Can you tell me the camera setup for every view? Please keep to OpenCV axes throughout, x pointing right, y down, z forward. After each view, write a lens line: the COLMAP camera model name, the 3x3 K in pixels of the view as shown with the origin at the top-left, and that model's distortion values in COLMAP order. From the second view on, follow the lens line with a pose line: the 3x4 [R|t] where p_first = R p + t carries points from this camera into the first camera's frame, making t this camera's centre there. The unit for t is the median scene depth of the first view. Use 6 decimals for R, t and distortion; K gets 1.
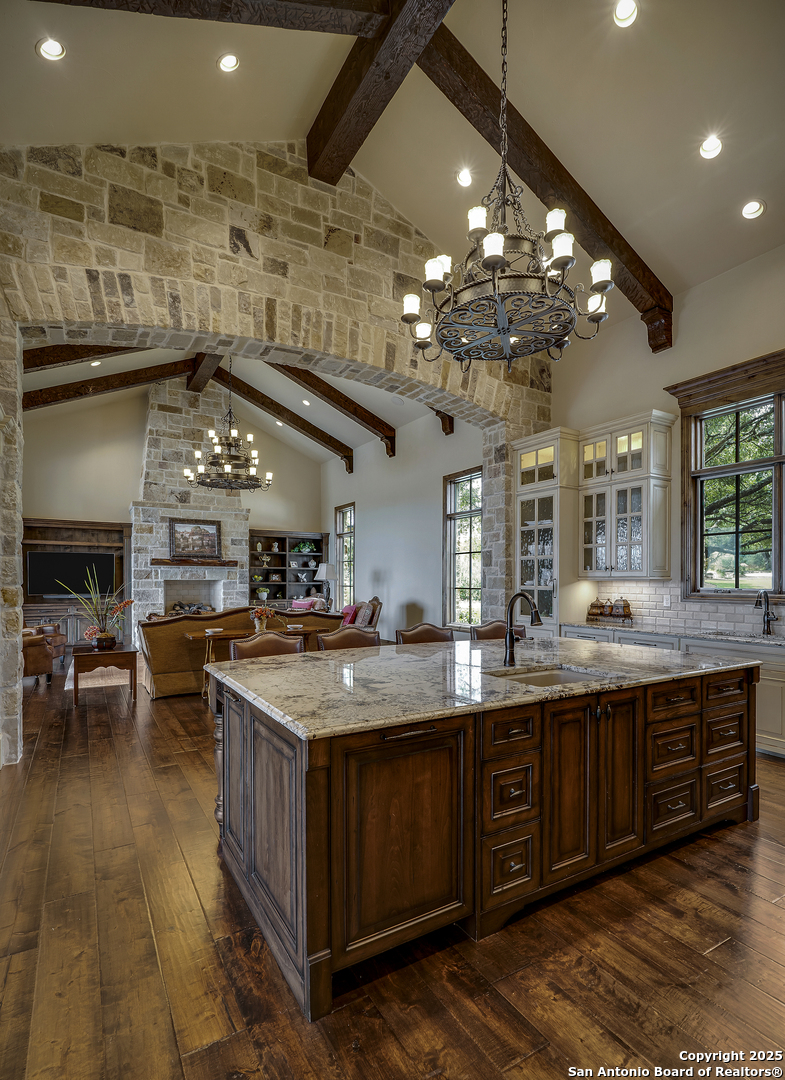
lens RADIAL K [[533.3, 0, 401.6], [0, 533.3, 580.6], [0, 0, 1]] dist [-0.000880, 0.000552]
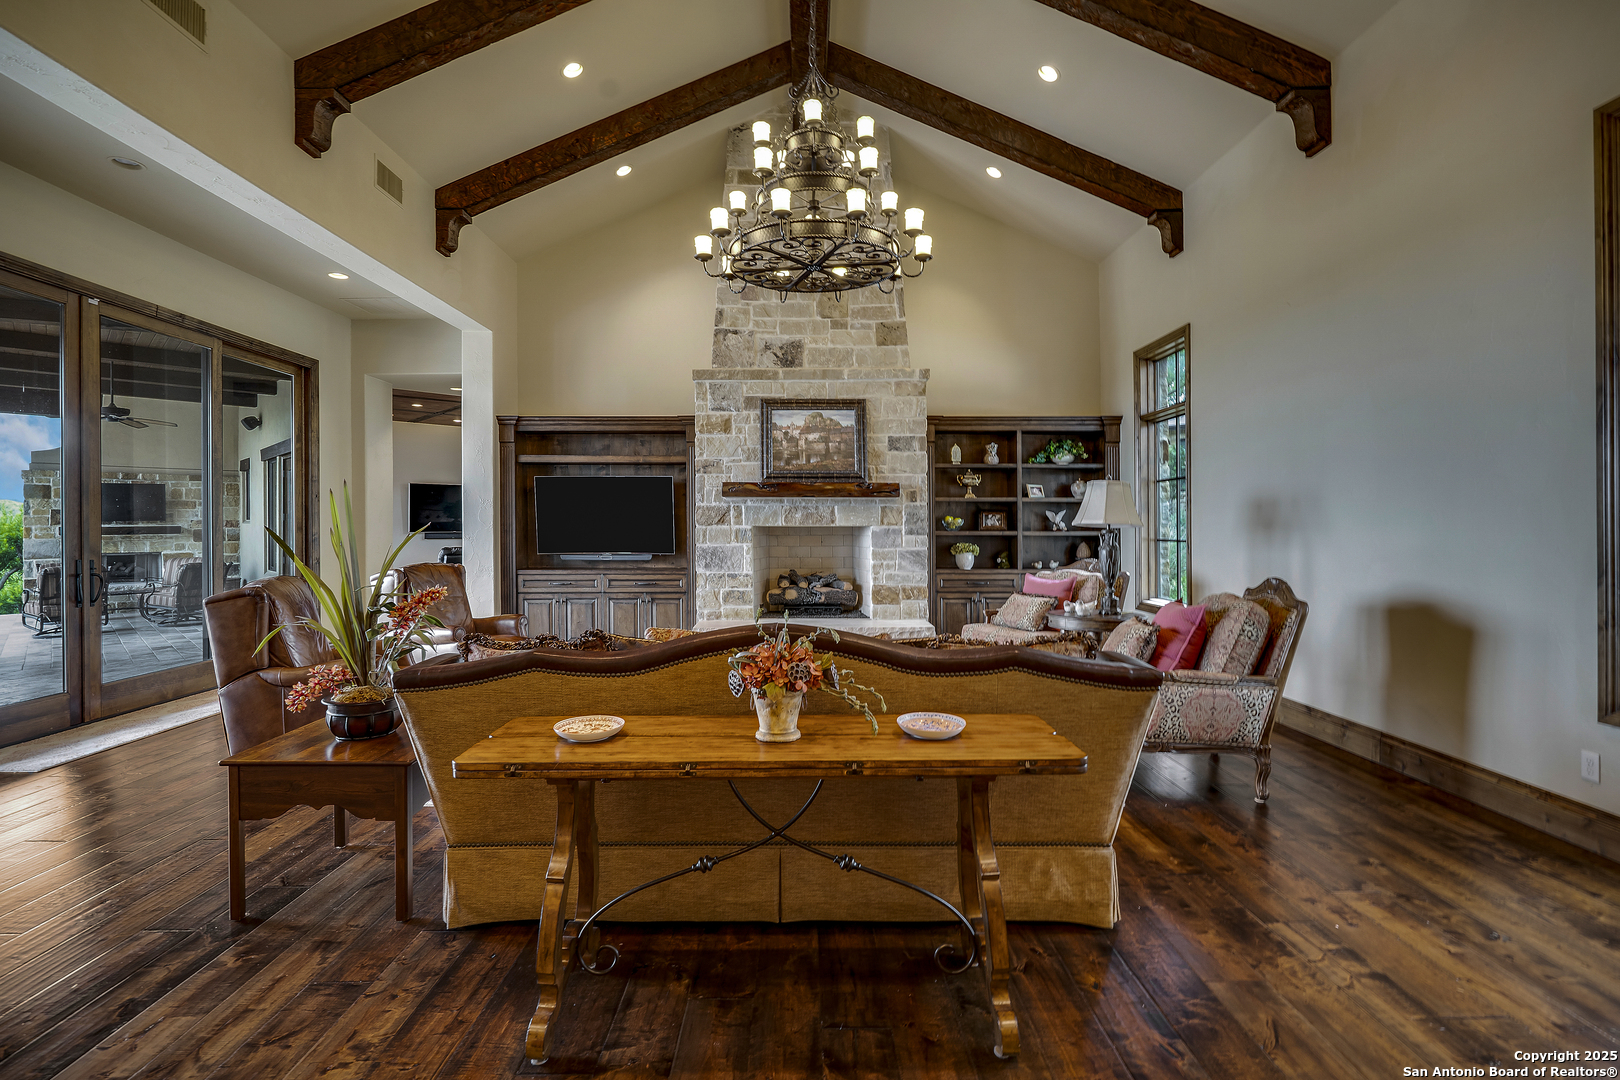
lens RADIAL K [[714.6, 0, 803.9], [0, 714.6, 516.7], [0, 0, 1]] dist [-0.008480, 0.000047]
pose [[0.841634, -0.010062, -0.539955, -0.048993], [0.001956, 0.999877, -0.015585, 0.000025], [0.540045, 0.012060, 0.841550, 0.450528]]
